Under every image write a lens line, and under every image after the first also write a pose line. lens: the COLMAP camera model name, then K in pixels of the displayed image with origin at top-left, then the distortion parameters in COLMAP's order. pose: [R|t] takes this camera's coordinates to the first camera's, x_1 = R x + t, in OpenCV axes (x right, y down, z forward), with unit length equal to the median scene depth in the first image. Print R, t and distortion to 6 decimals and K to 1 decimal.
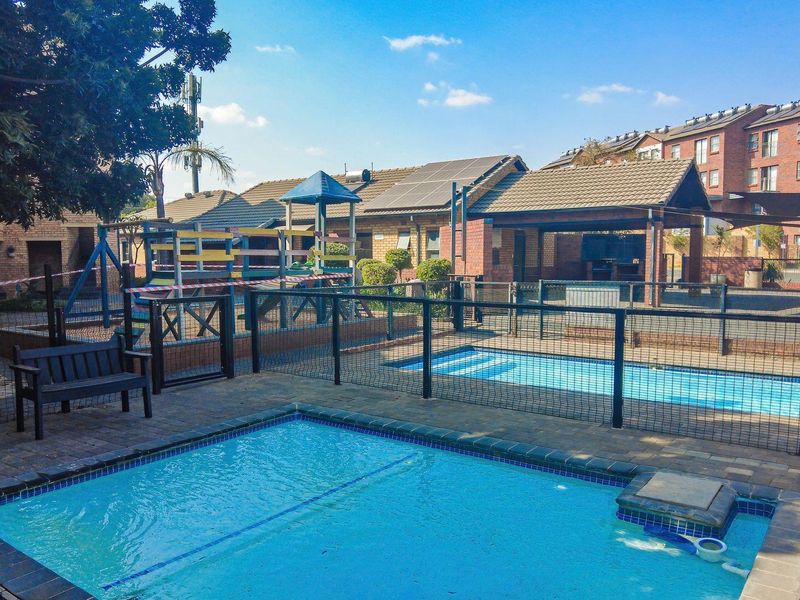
lens RADIAL K [[666.9, 0, 400.1], [0, 666.9, 297.0], [0, 0, 1]] dist [-0.000873, -0.006463]
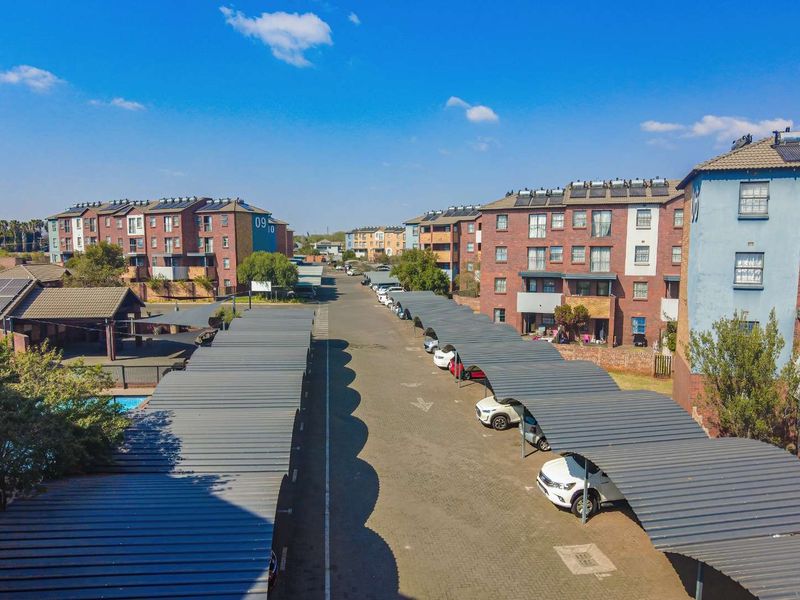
lens RADIAL K [[666.9, 0, 400.1], [0, 666.9, 297.0], [0, 0, 1]] dist [-0.000873, -0.006463]
pose [[0.781308, -0.057515, 0.621490, -0.097012], [0.033360, 0.998170, 0.050436, -0.115172], [-0.623254, -0.018673, 0.781797, -0.549393]]
